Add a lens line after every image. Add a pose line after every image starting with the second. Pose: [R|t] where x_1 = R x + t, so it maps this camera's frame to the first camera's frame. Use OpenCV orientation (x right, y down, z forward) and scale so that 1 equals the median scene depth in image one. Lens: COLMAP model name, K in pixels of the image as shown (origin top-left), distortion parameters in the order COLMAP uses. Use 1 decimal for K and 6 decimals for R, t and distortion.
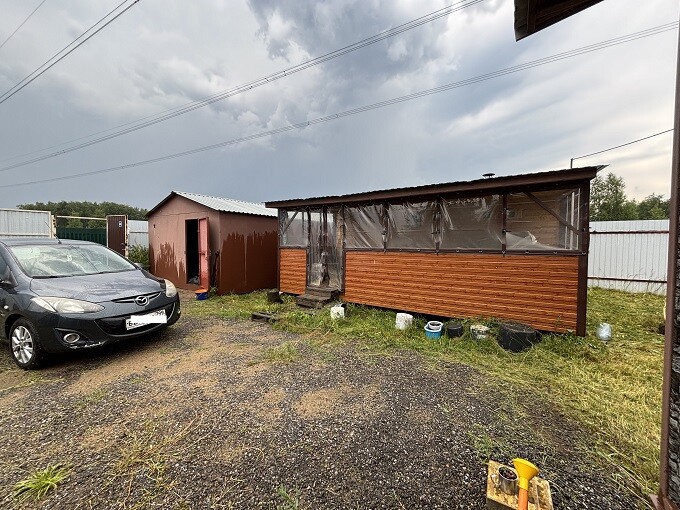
lens RADIAL K [[274.9, 0, 339.1], [0, 274.9, 254.6], [0, 0, 1]] dist [0.000089, 0.000010]
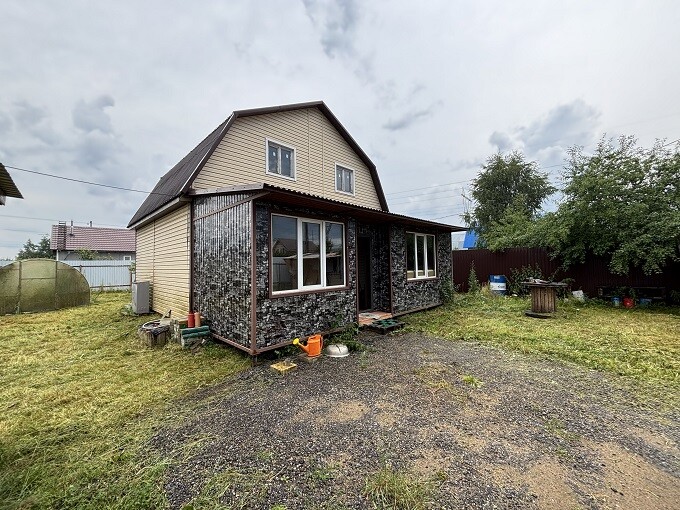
lens RADIAL K [[272.7, 0, 340.6], [0, 272.7, 253.0], [0, 0, 1]] dist [-0.001479, 0.000596]
pose [[-0.979045, 0.019906, 0.202669, -0.286598], [0.020895, 0.999778, 0.002740, -0.164423], [-0.202569, 0.006917, -0.979243, 2.077952]]
